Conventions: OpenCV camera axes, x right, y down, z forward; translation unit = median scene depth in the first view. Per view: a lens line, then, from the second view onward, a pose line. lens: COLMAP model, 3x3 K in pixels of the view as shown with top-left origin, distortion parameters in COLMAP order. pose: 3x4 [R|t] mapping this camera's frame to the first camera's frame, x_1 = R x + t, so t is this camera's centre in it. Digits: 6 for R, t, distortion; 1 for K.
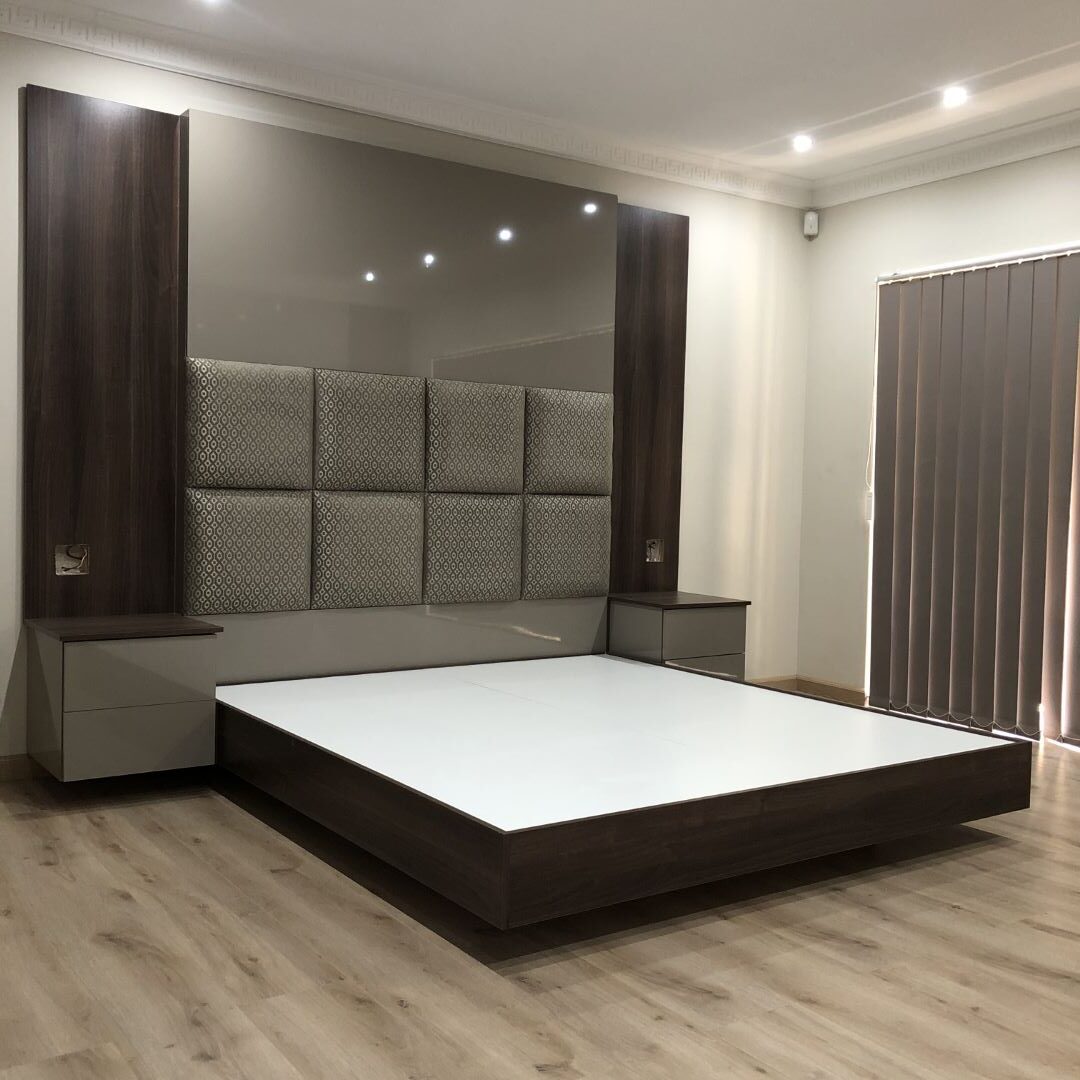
lens RADIAL K [[1173.5, 0, 540.0], [0, 1173.5, 540.0], [0, 0, 1]] dist [0.035060, -0.037521]
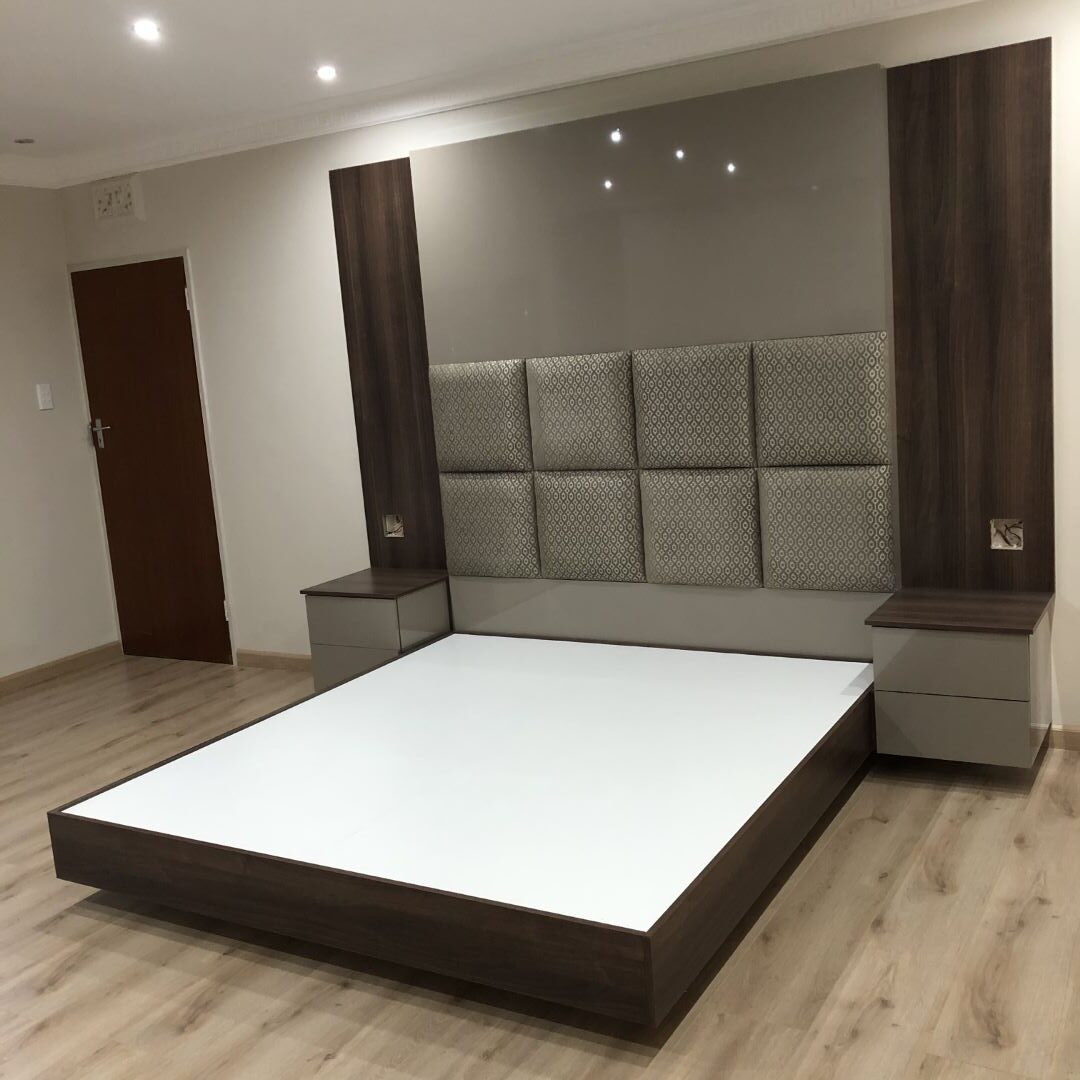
lens RADIAL K [[1173.5, 0, 540.0], [0, 1173.5, 540.0], [0, 0, 1]] dist [0.035060, -0.037521]
pose [[0.418923, 0.097909, -0.902728, 0.866741], [0.047416, 0.990454, 0.129428, -0.129863], [0.906783, -0.097024, 0.410282, 0.605454]]
